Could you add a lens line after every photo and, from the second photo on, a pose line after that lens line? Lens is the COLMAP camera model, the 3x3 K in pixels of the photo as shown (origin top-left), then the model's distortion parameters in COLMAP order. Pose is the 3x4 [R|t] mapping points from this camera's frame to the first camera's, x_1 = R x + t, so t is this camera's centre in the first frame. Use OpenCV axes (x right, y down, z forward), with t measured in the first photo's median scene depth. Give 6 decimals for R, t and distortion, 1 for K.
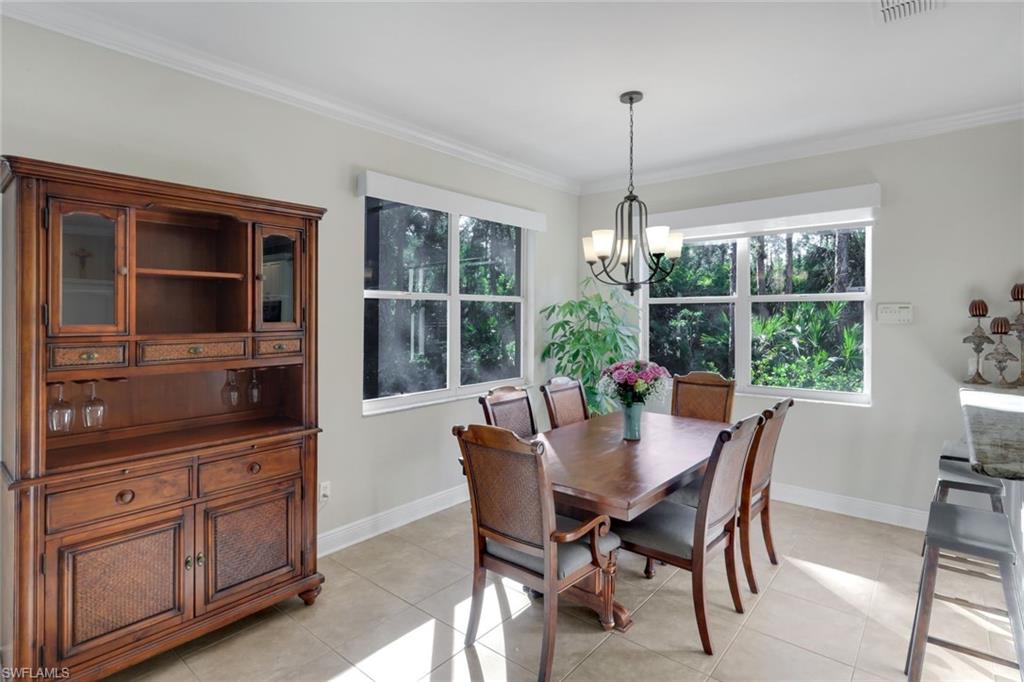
lens RADIAL K [[512.3, 0, 520.7], [0, 512.3, 319.5], [0, 0, 1]] dist [-0.003063, -0.002169]
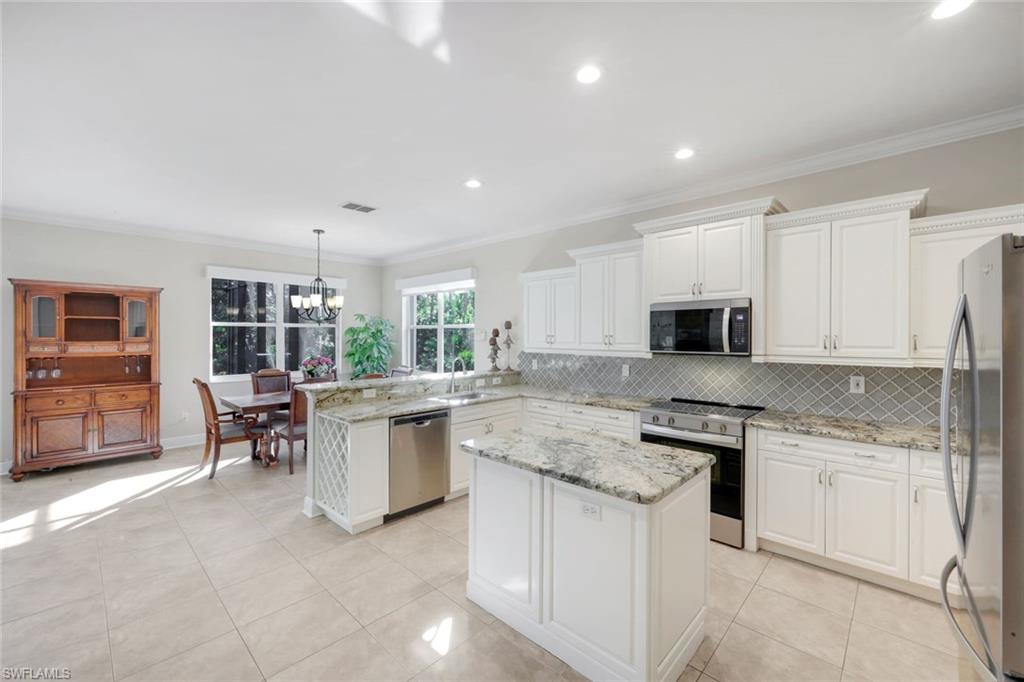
lens RADIAL K [[419.0, 0, 509.6], [0, 419.0, 336.9], [0, 0, 1]] dist [-0.001101, 0.000067]
pose [[0.997884, 0.007152, -0.064621, 1.115434], [-0.007175, 0.999974, -0.000118, -0.005688], [0.064618, 0.000581, 0.997910, -0.671306]]
